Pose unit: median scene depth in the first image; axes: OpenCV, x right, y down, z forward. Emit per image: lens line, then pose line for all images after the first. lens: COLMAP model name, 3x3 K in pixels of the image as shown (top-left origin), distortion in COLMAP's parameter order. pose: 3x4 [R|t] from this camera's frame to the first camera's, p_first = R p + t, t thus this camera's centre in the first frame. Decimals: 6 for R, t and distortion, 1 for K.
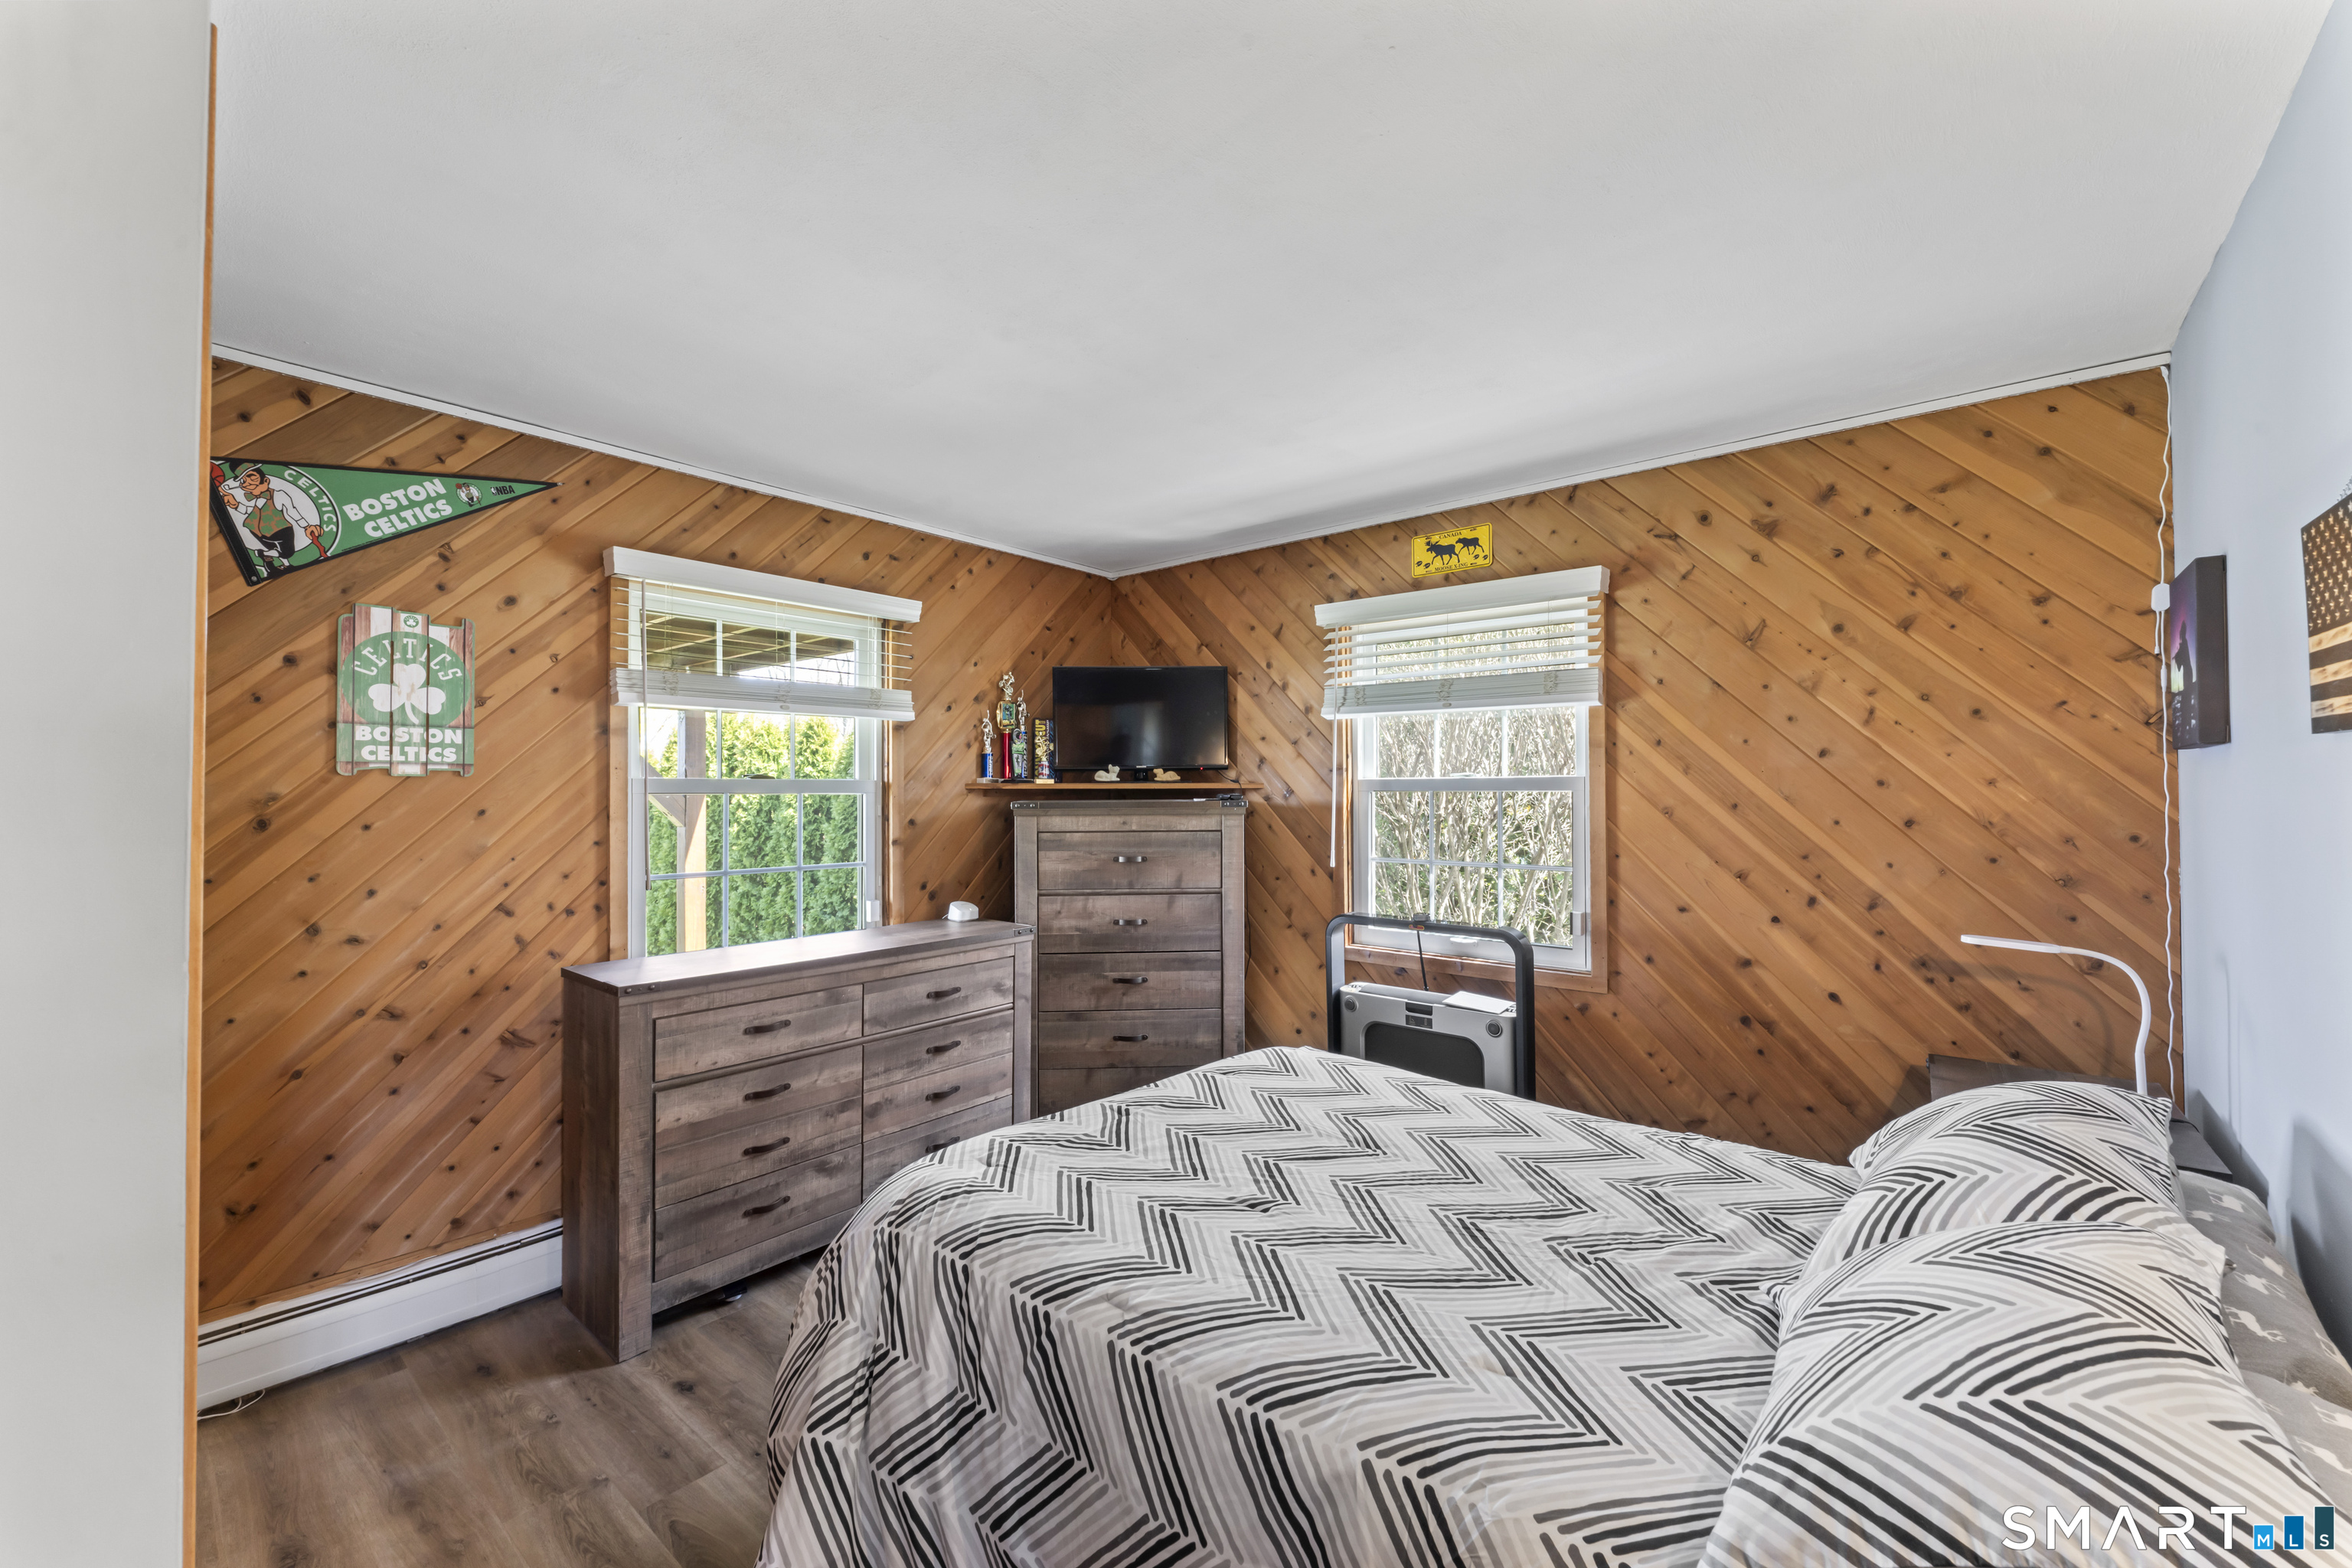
lens RADIAL K [[957.9, 0, 1180.5], [0, 957.9, 780.4], [0, 0, 1]] dist [-0.004134, 0.000341]
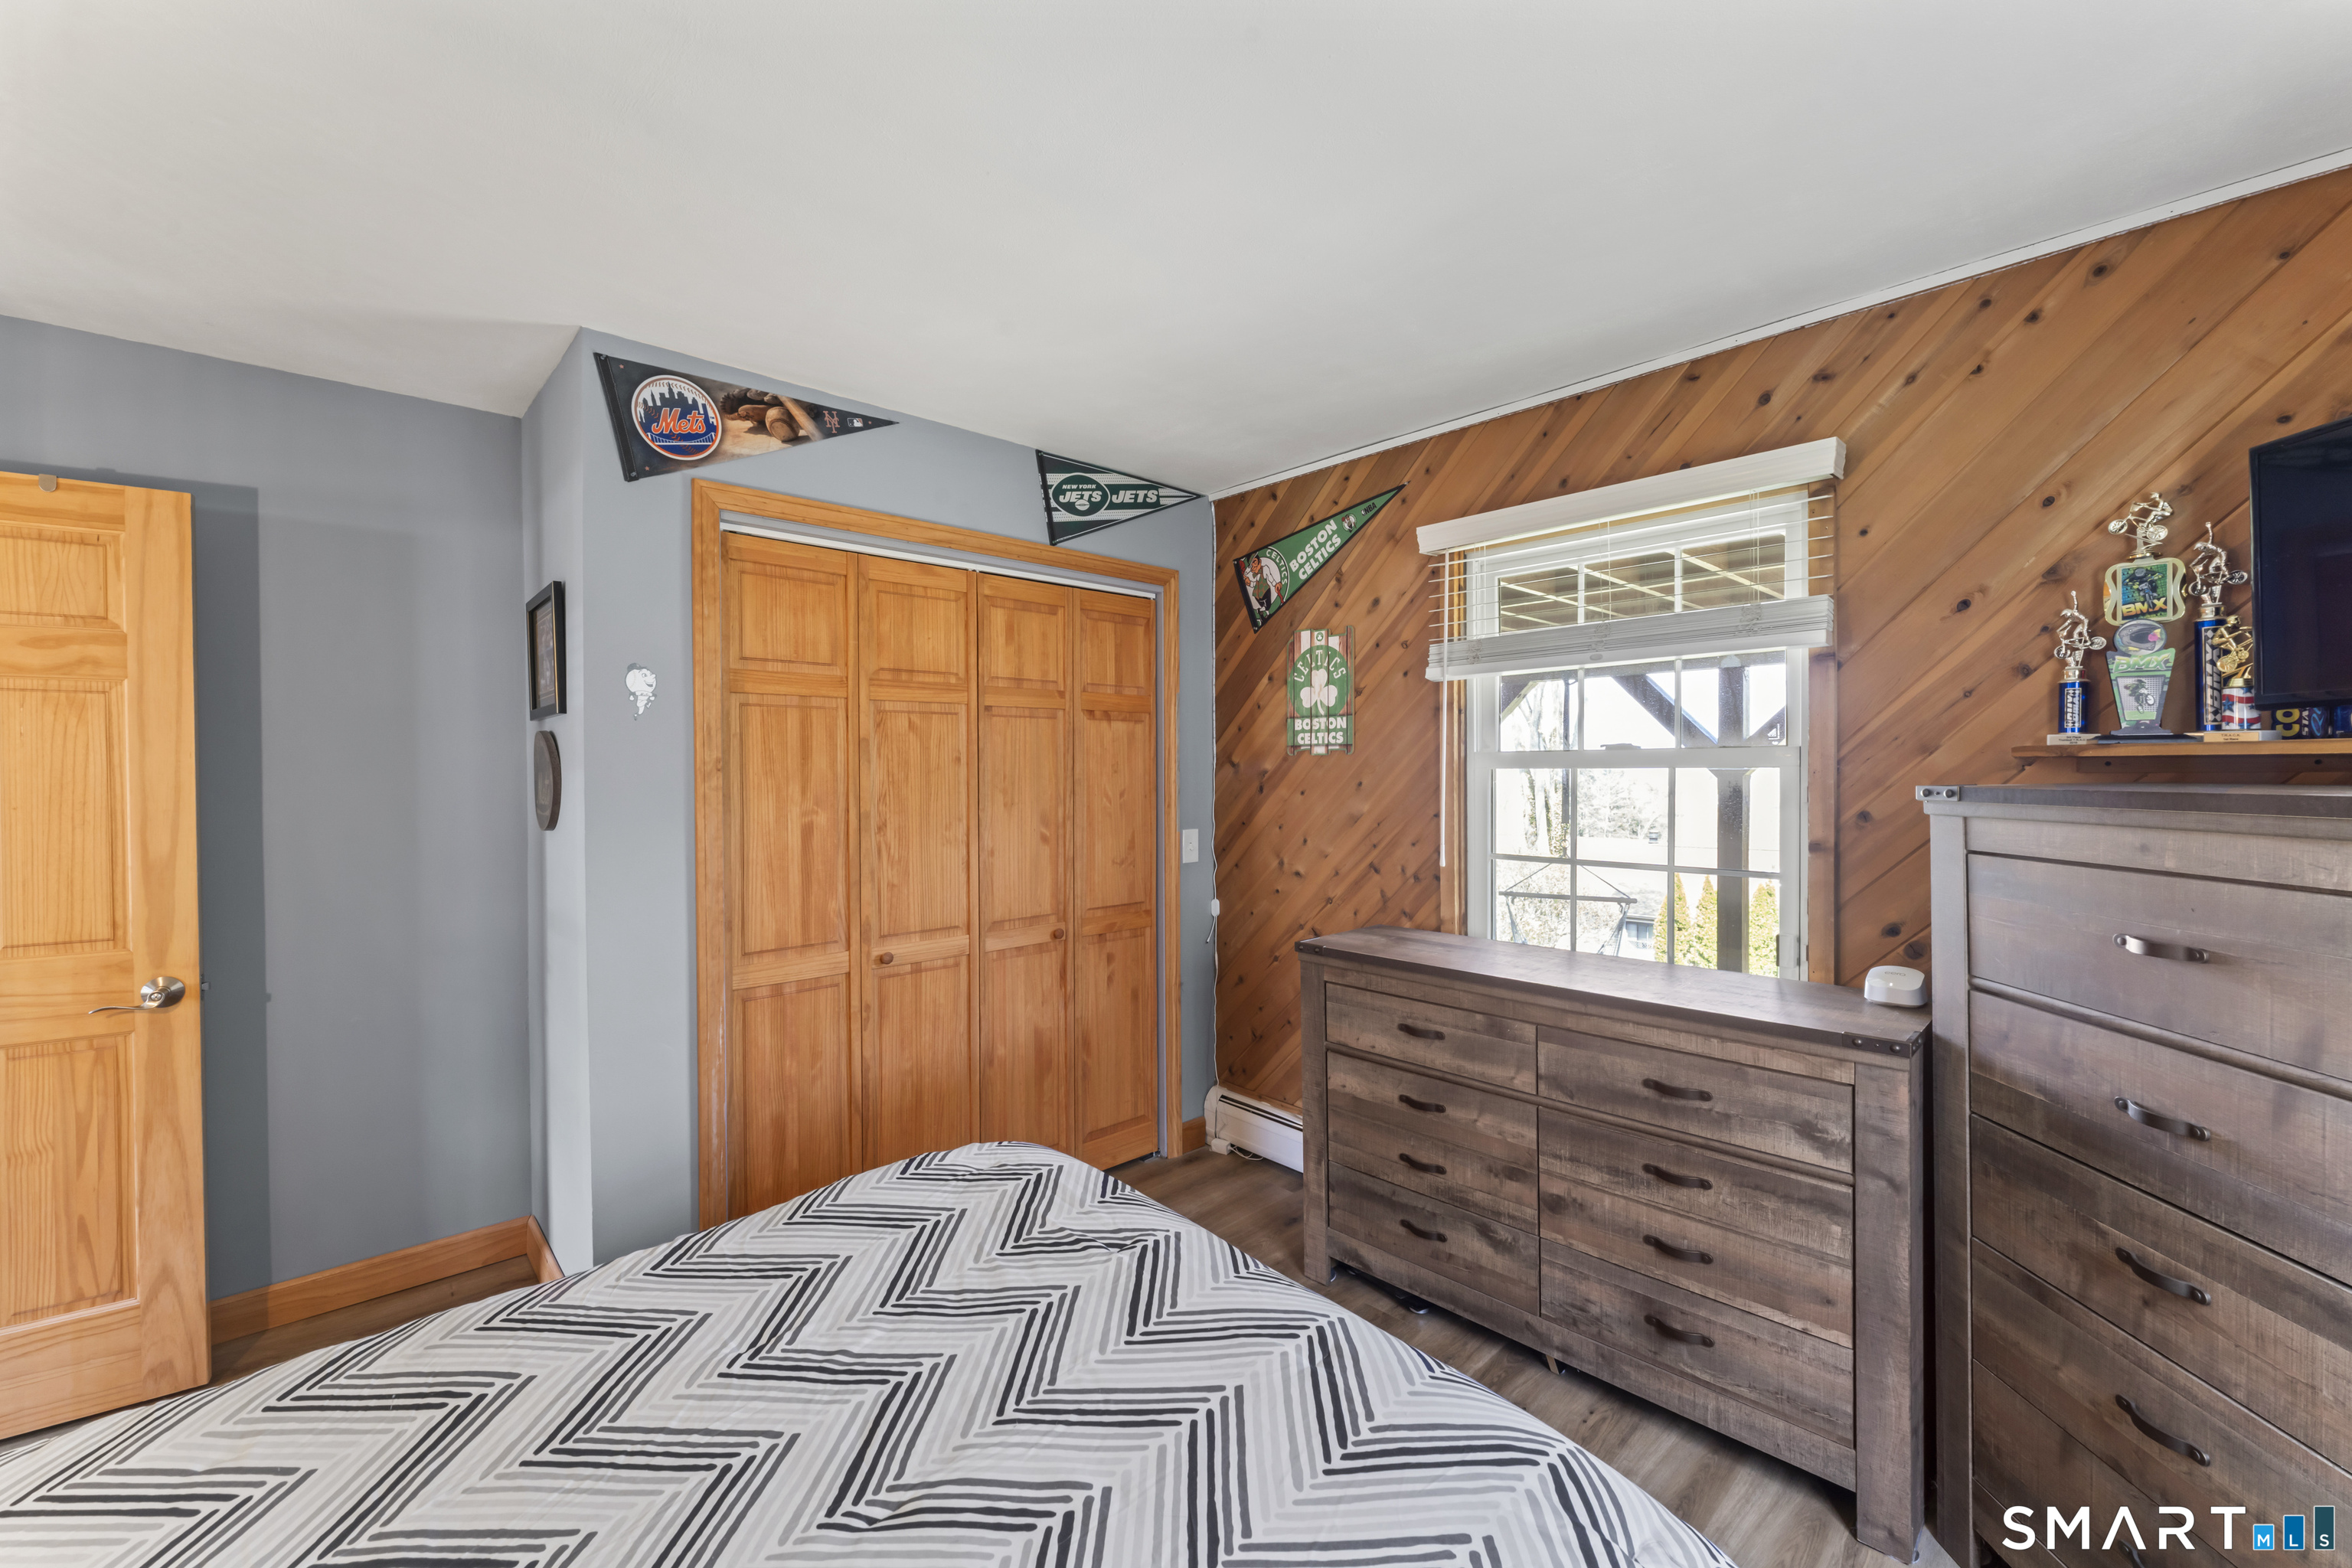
lens RADIAL K [[957.9, 0, 1180.4], [0, 957.9, 783.4], [0, 0, 1]] dist [-0.004134, 0.000341]
pose [[-0.134321, 0.018506, -0.990765, 0.496611], [0.018656, 0.999696, 0.016144, 0.008937], [0.990762, -0.016315, -0.134625, 0.940414]]
